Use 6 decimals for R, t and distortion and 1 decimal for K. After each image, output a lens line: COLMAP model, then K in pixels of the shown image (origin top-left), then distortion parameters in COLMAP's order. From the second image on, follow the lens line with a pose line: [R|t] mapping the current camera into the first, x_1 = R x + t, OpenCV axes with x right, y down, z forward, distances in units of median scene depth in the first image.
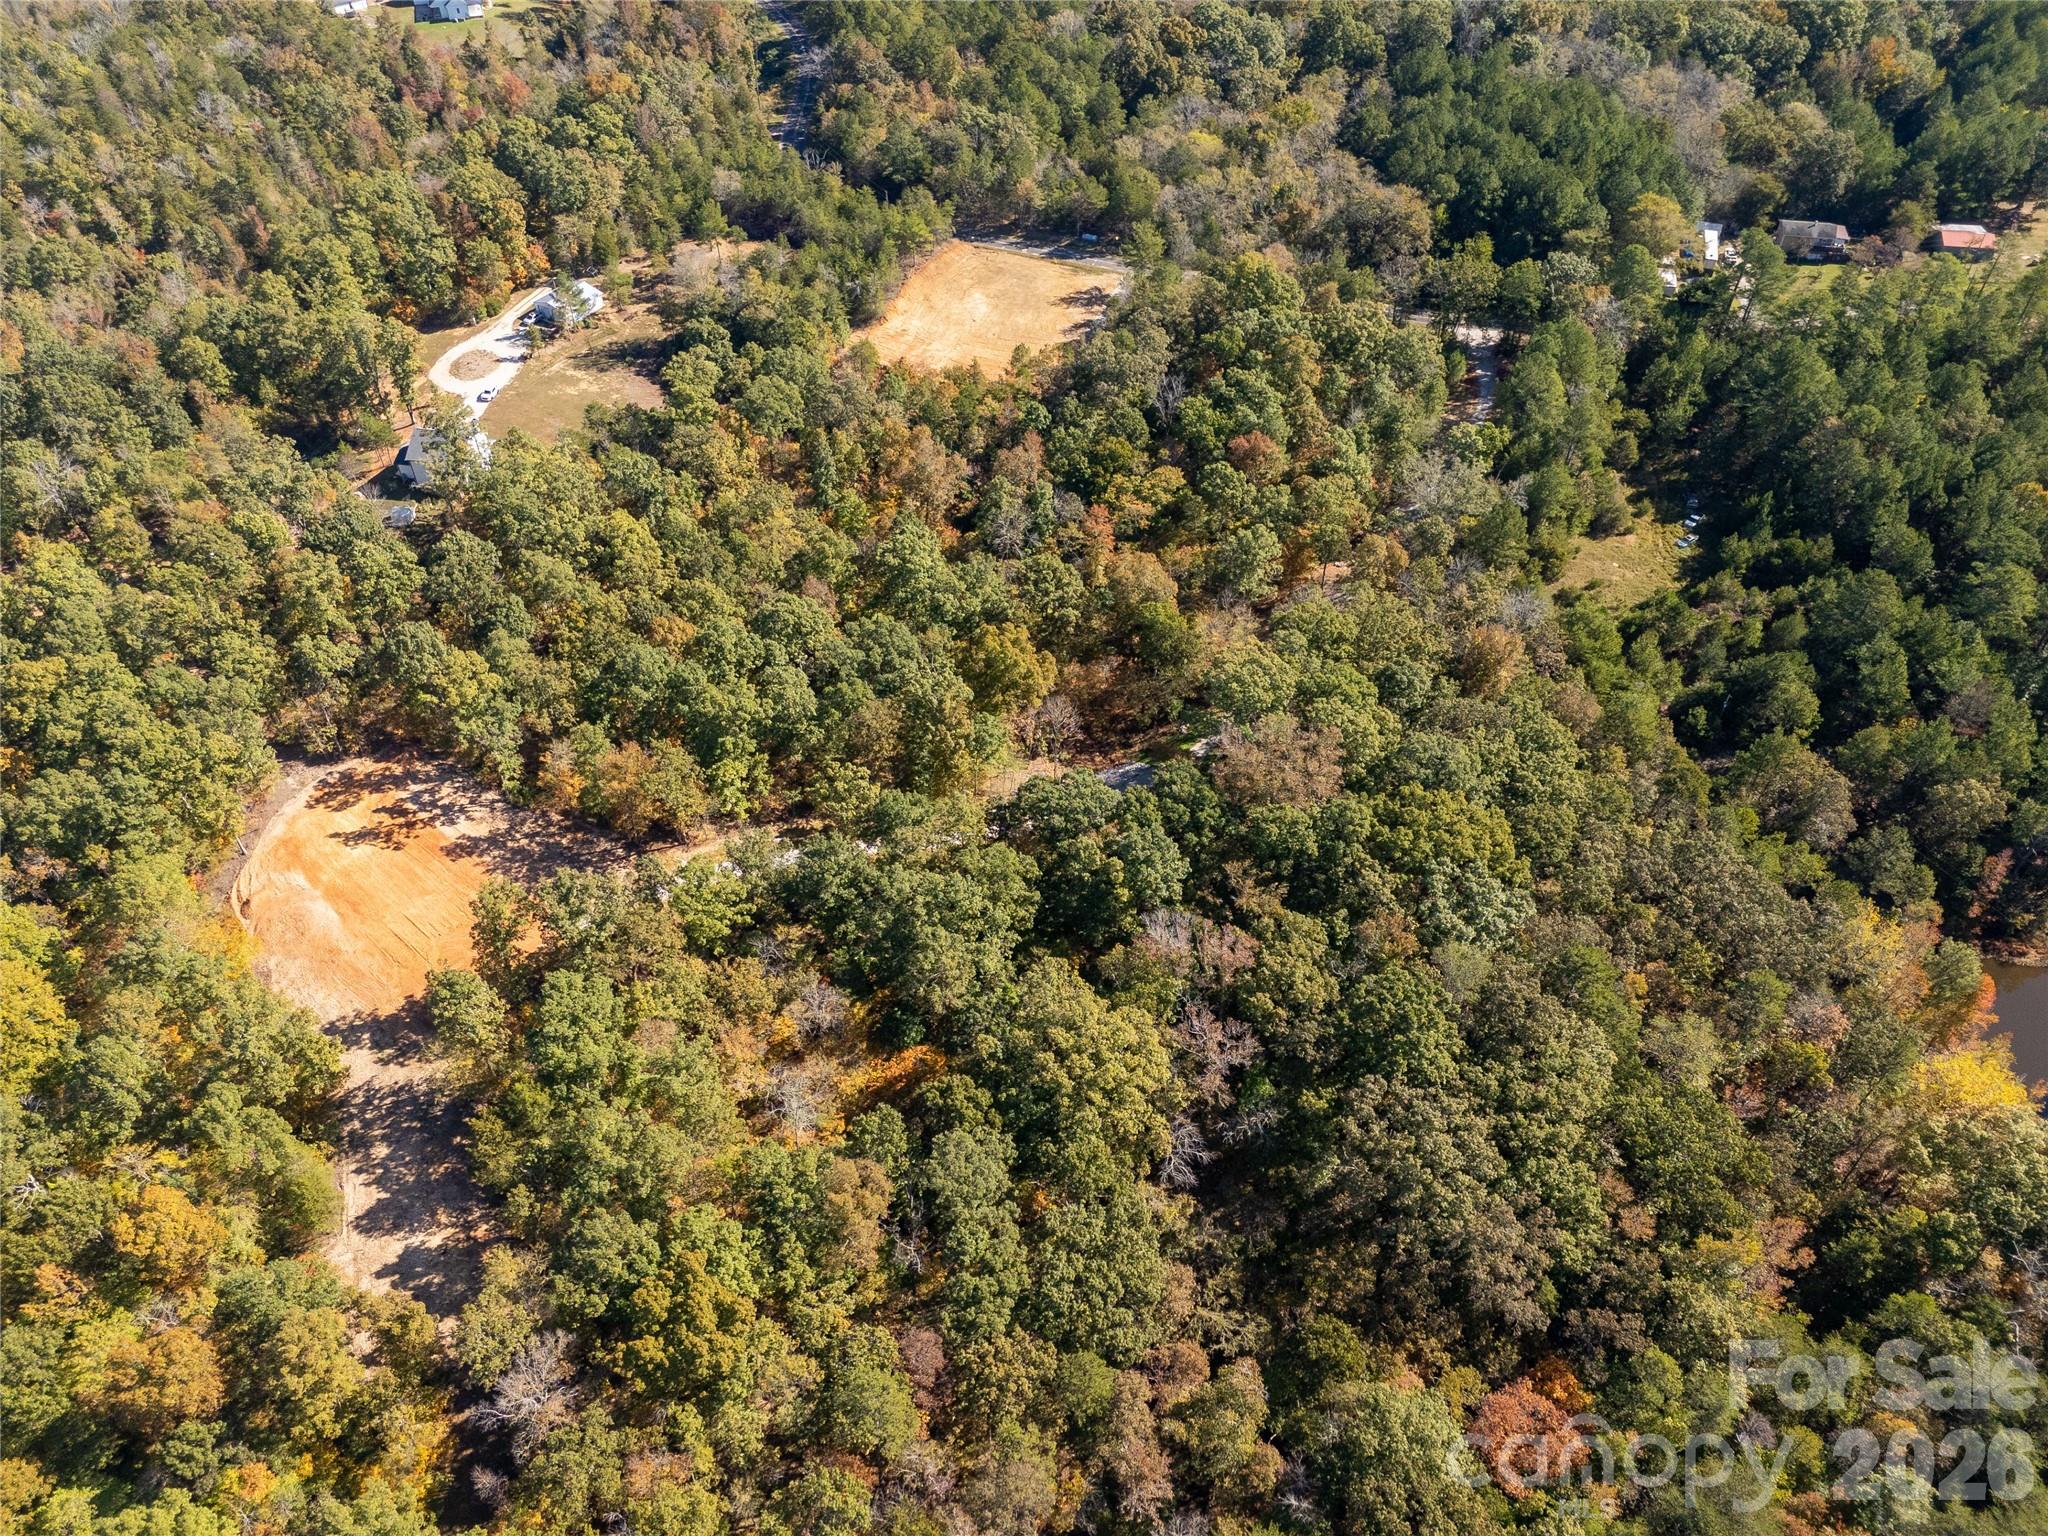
lens RADIAL K [[1506.1, 0, 1022.1], [0, 1506.1, 769.5], [0, 0, 1]] dist [0.094191, -0.113397]
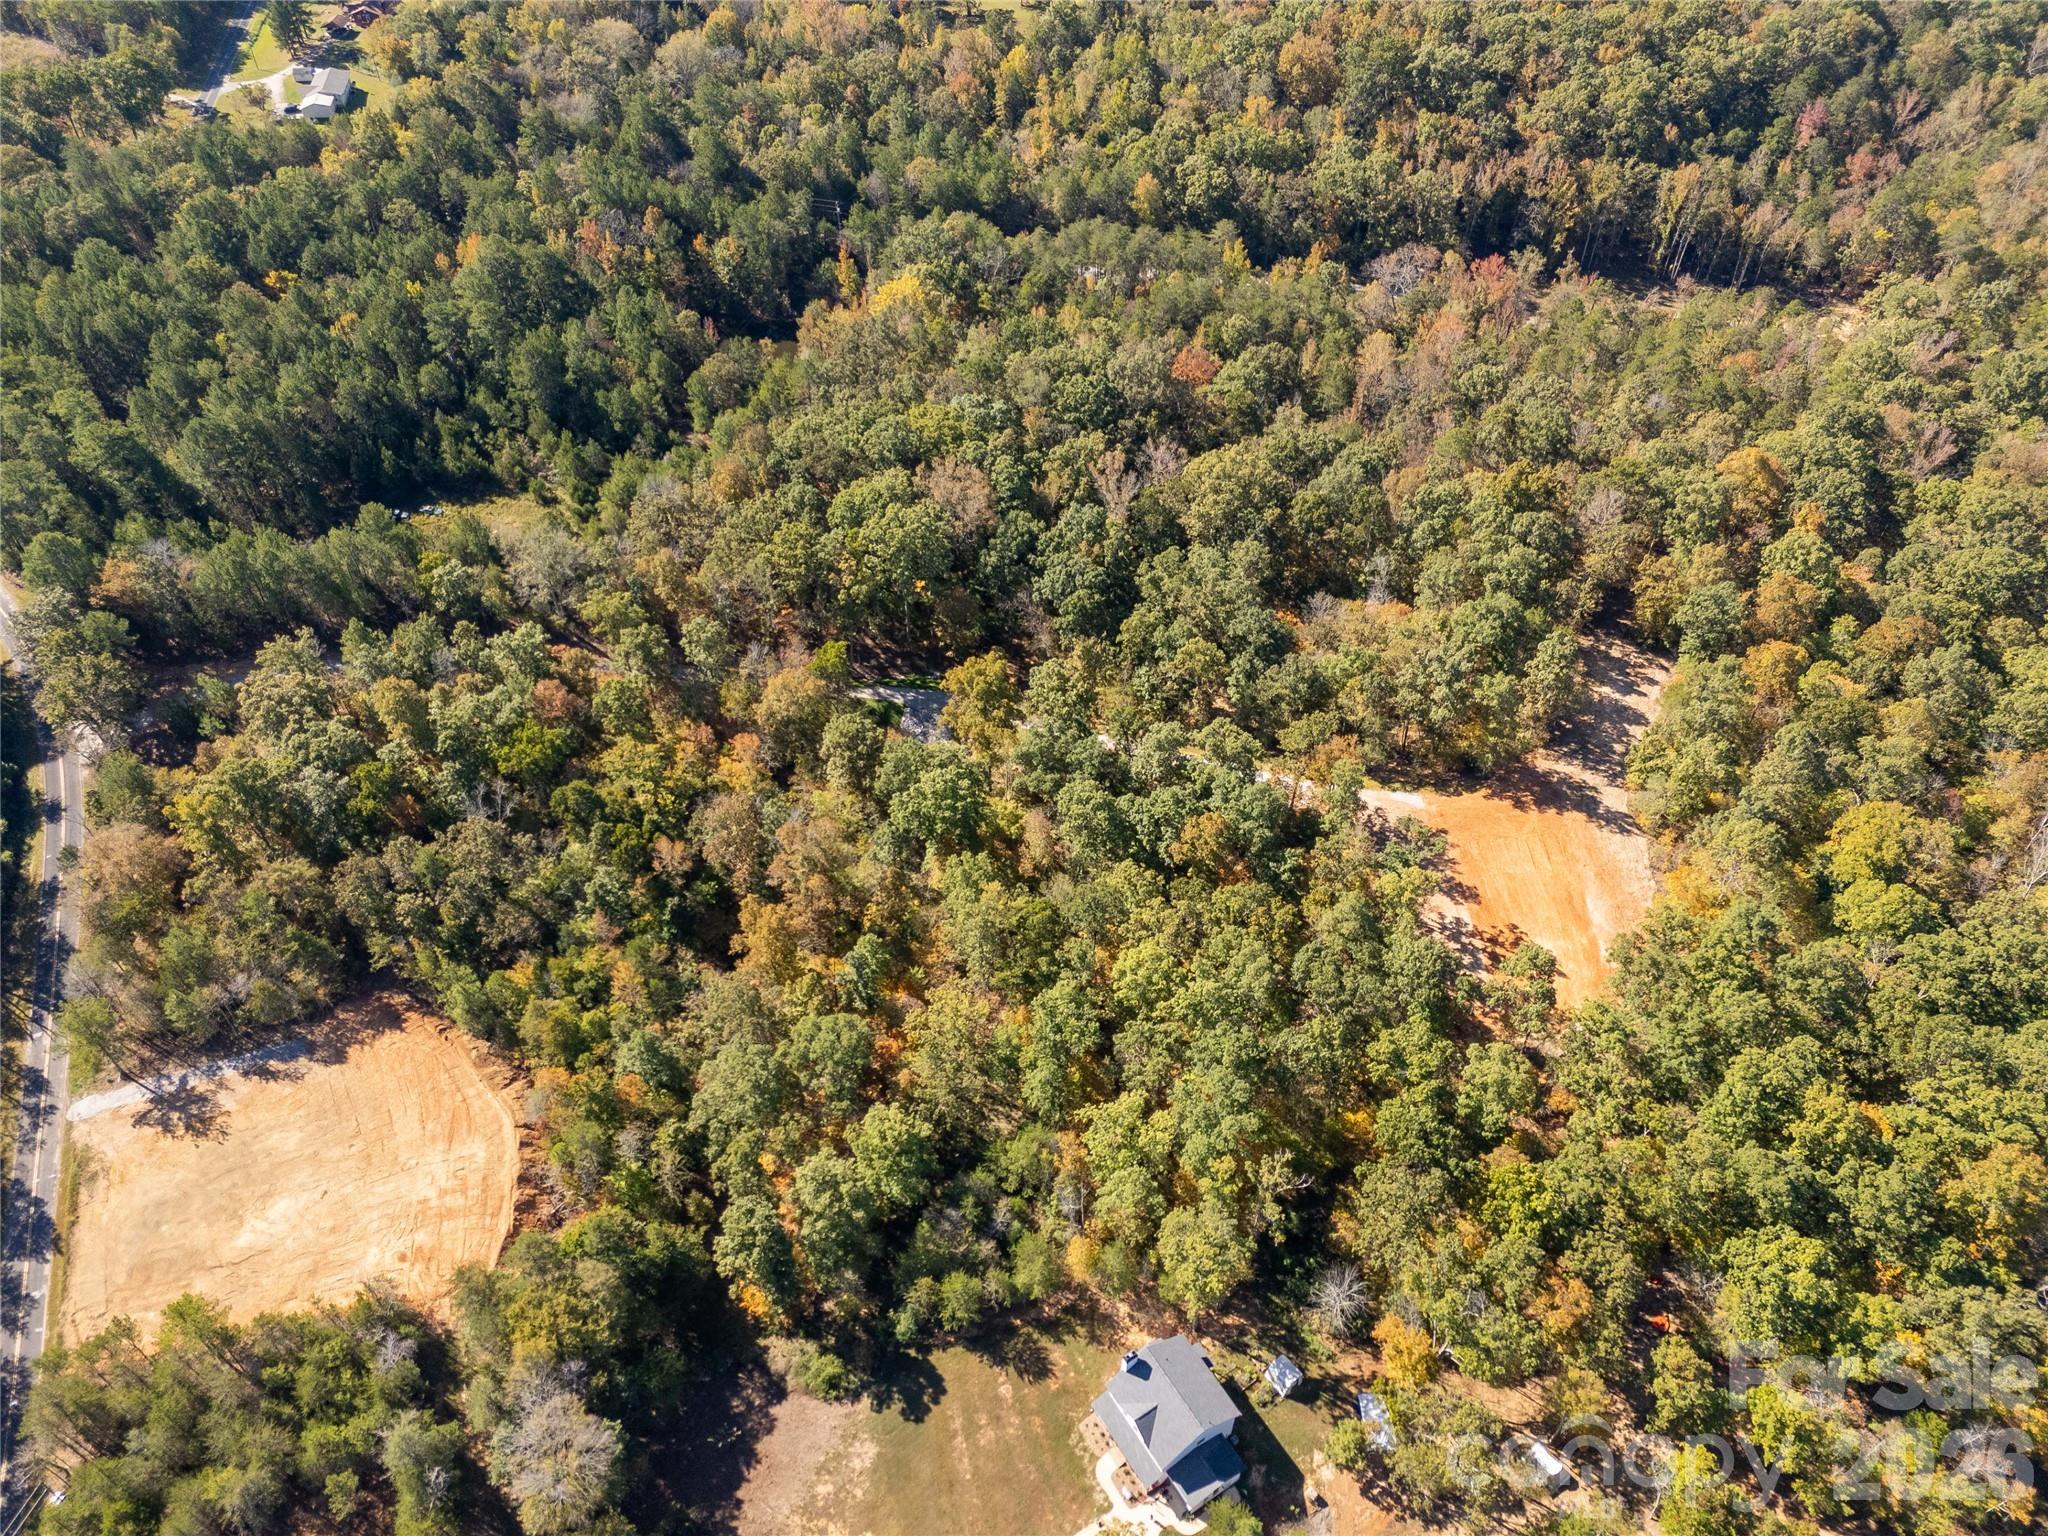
lens RADIAL K [[1499.1, 0, 1020.4], [0, 1499.1, 770.9], [0, 0, 1]] dist [0.090682, -0.083660]
pose [[-0.676480, -0.525409, 0.516062, -0.632990], [0.522883, 0.150806, 0.838958, -0.977216], [-0.518622, 0.837378, 0.172711, 0.865589]]
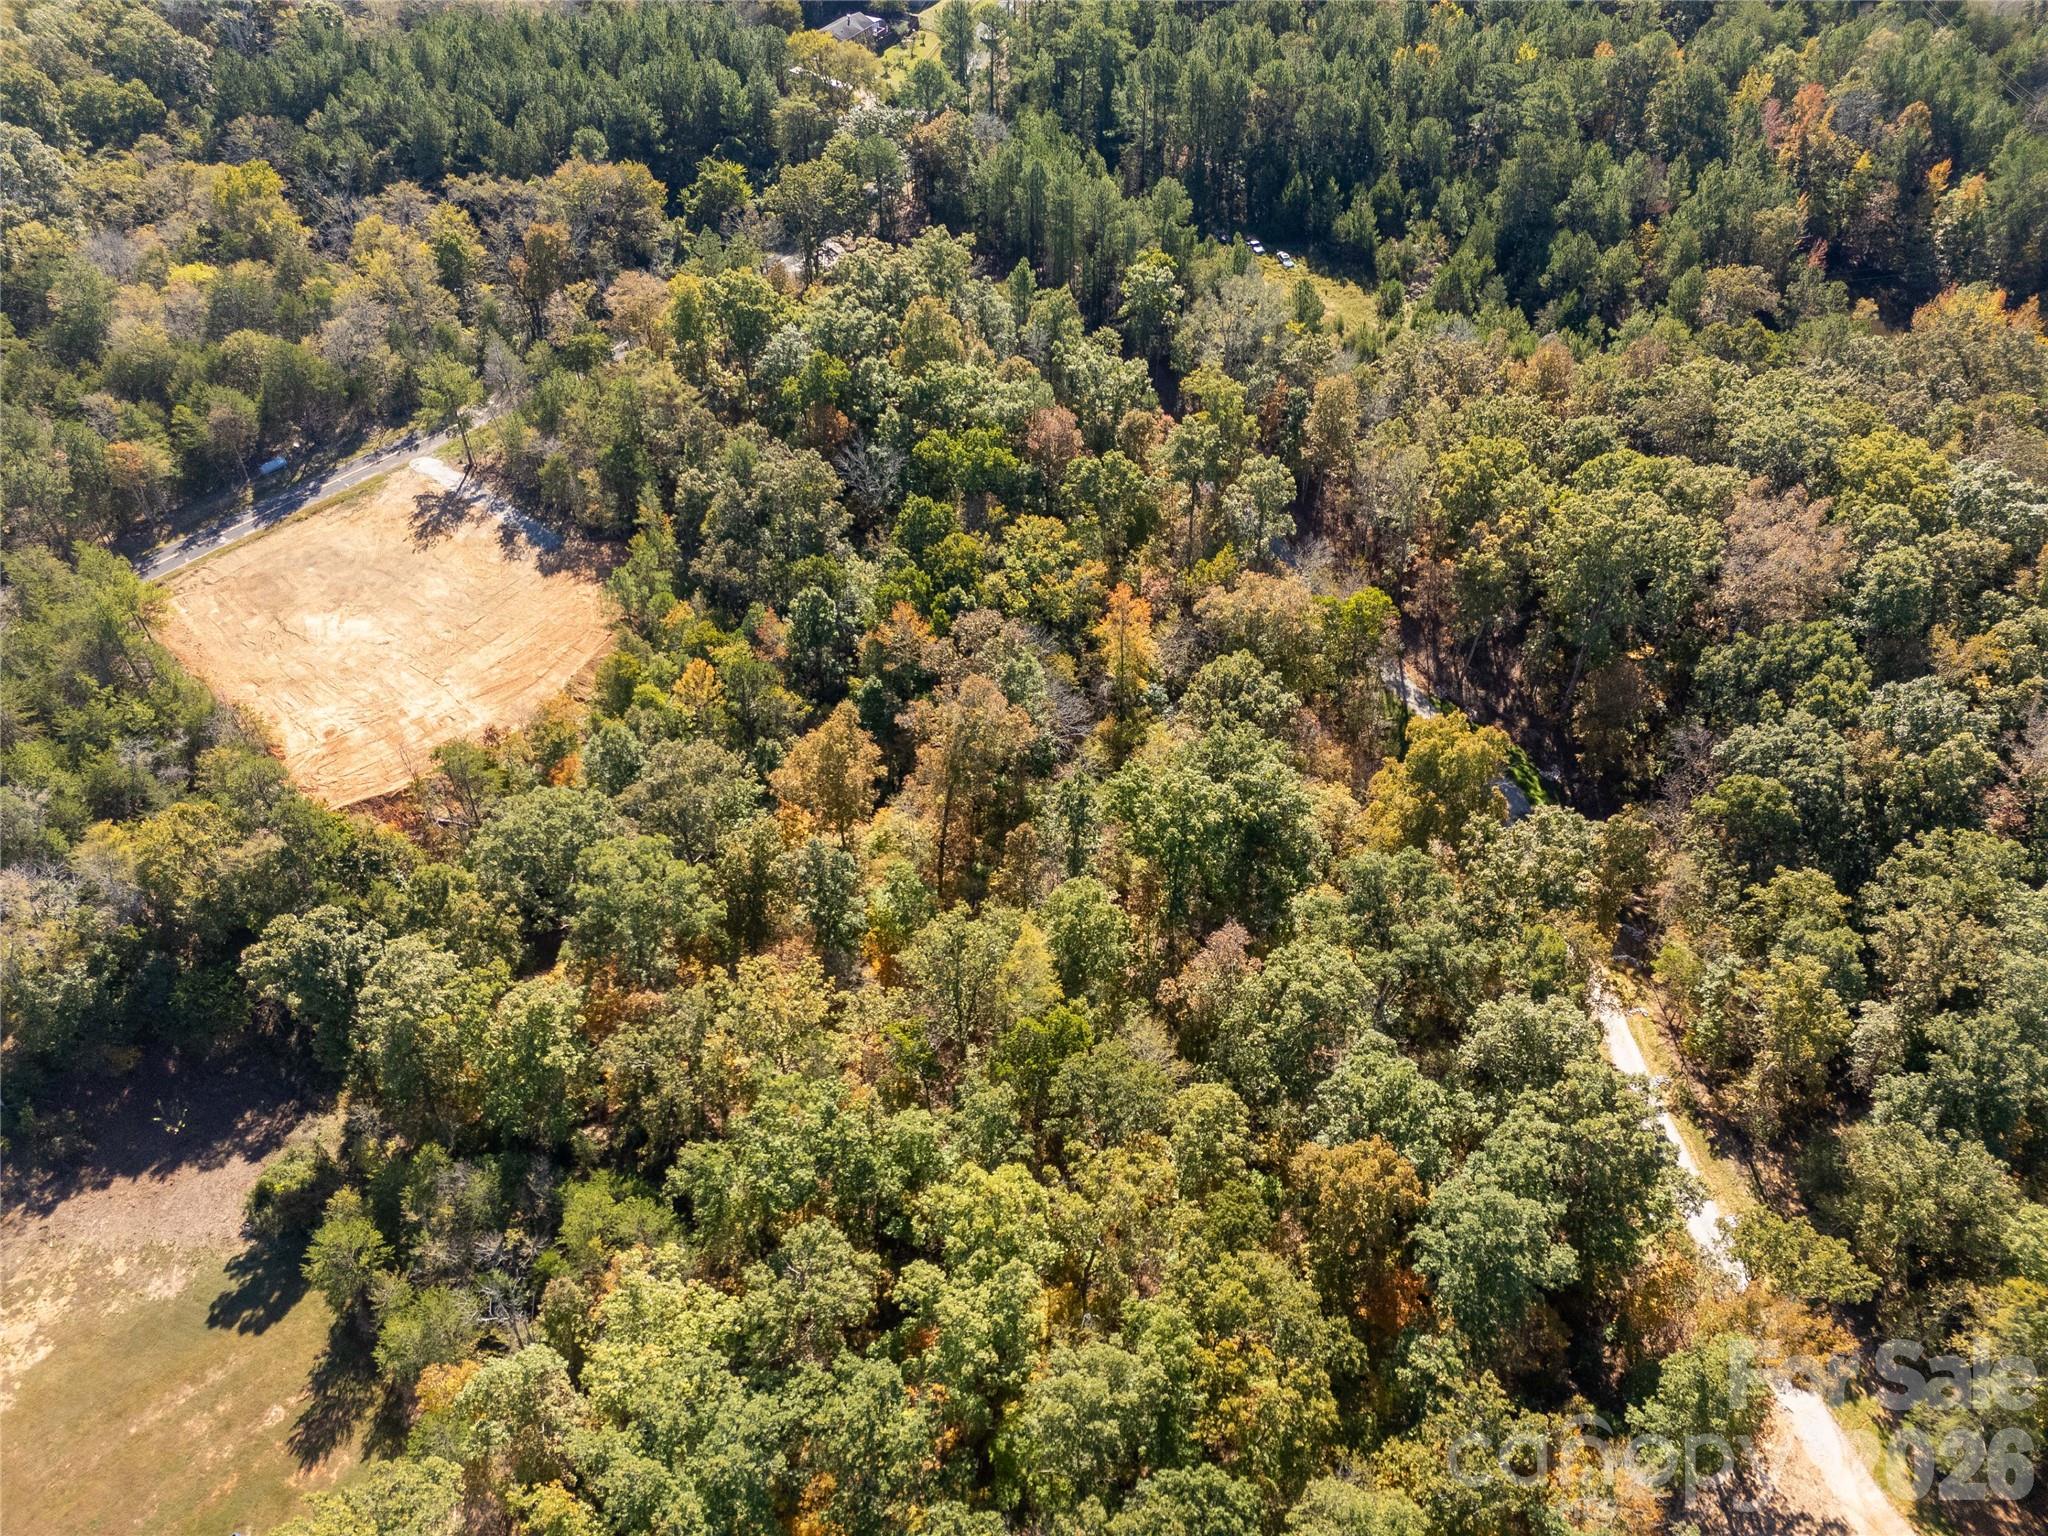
lens RADIAL K [[1499.1, 0, 1020.4], [0, 1499.1, 770.9], [0, 0, 1]] dist [0.090682, -0.083660]
pose [[0.324015, -0.661723, 0.676119, -0.510683], [0.678125, 0.660781, 0.321736, -0.406492], [-0.659667, 0.354246, 0.662834, 0.710633]]
